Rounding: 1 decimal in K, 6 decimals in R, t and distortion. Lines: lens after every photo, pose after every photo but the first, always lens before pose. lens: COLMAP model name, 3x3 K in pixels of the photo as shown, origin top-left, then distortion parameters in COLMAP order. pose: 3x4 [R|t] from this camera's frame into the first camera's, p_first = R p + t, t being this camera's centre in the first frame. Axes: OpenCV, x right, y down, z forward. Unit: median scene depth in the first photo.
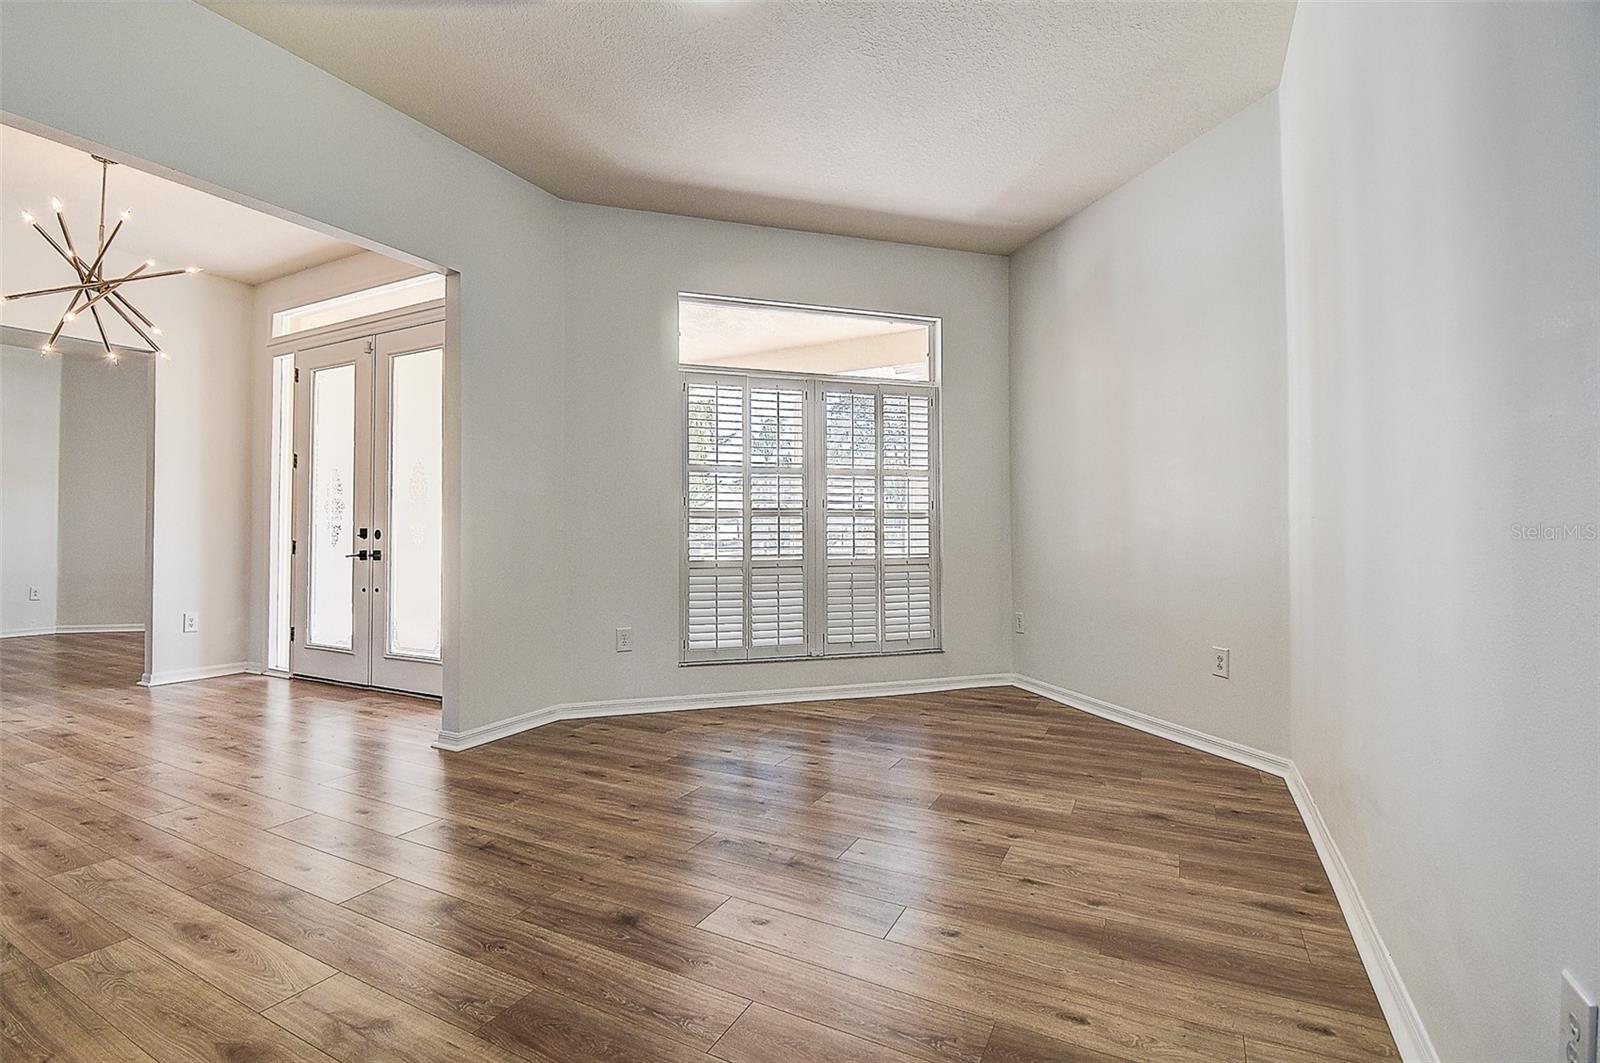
lens RADIAL K [[725.9, 0, 787.3], [0, 725.9, 518.4], [0, 0, 1]] dist [0.025647, -0.027143]
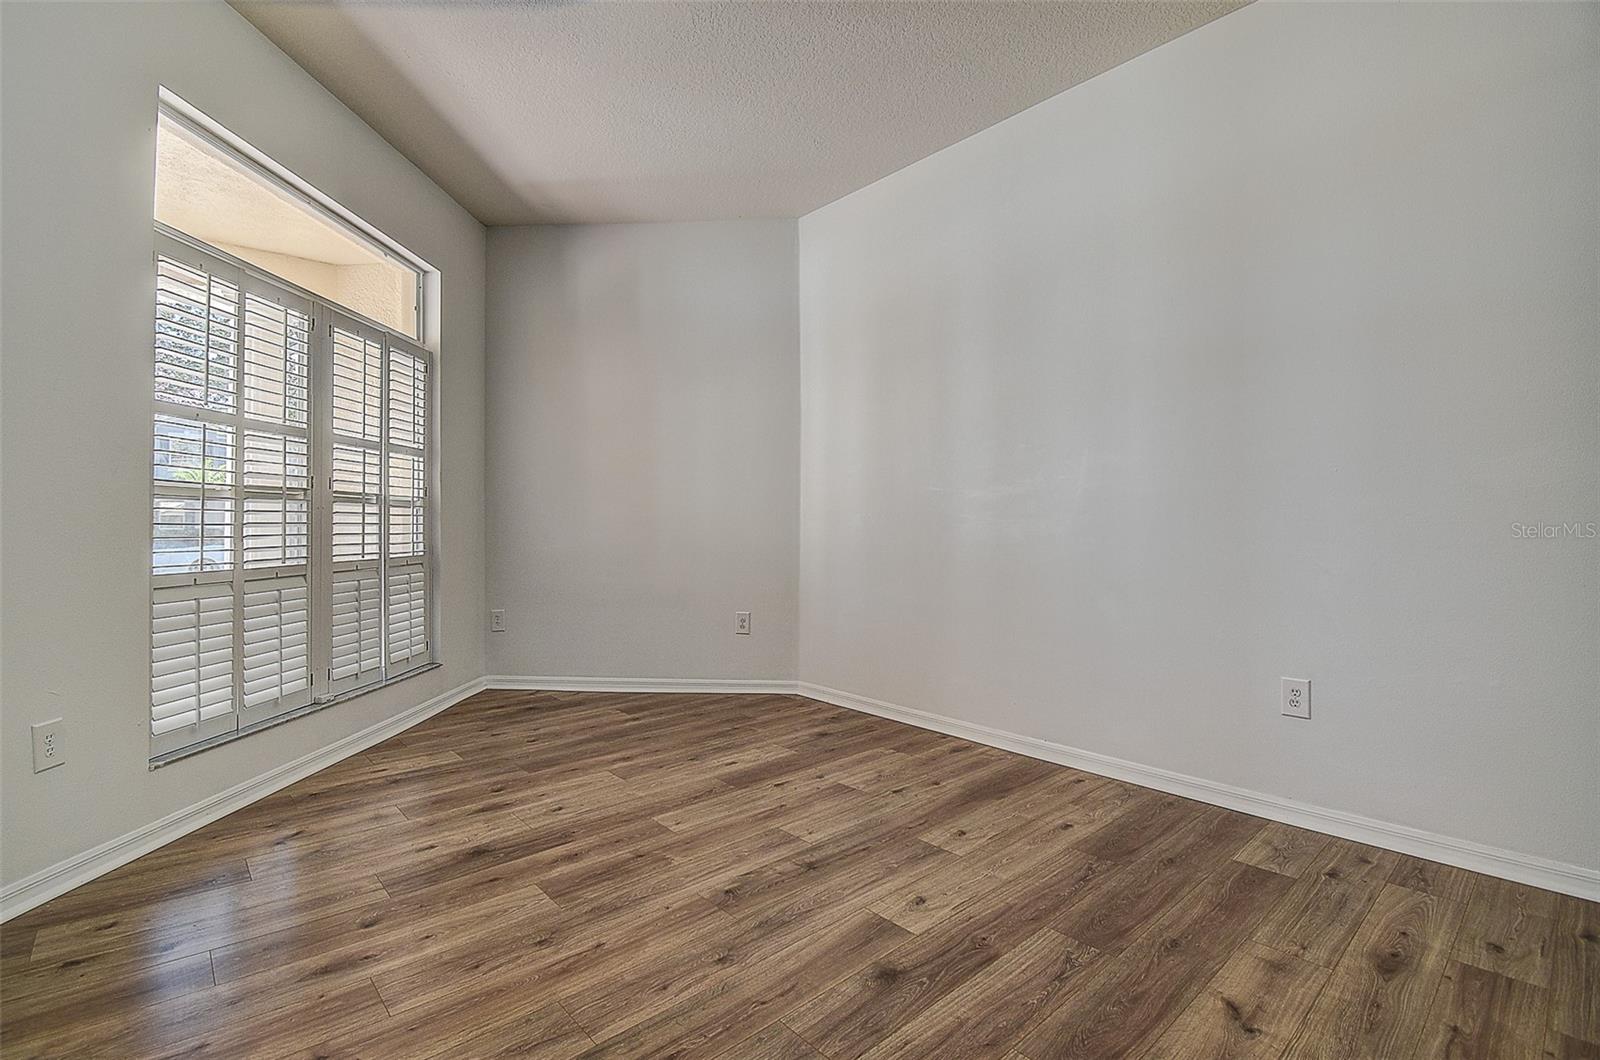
lens RADIAL K [[725.9, 0, 787.3], [0, 725.9, 516.9], [0, 0, 1]] dist [0.025647, -0.027143]
pose [[0.359465, 0.010495, 0.933100, -0.465888], [-0.023765, 0.999715, -0.002089, 0.002923], [-0.932856, -0.021424, 0.359612, 0.342294]]
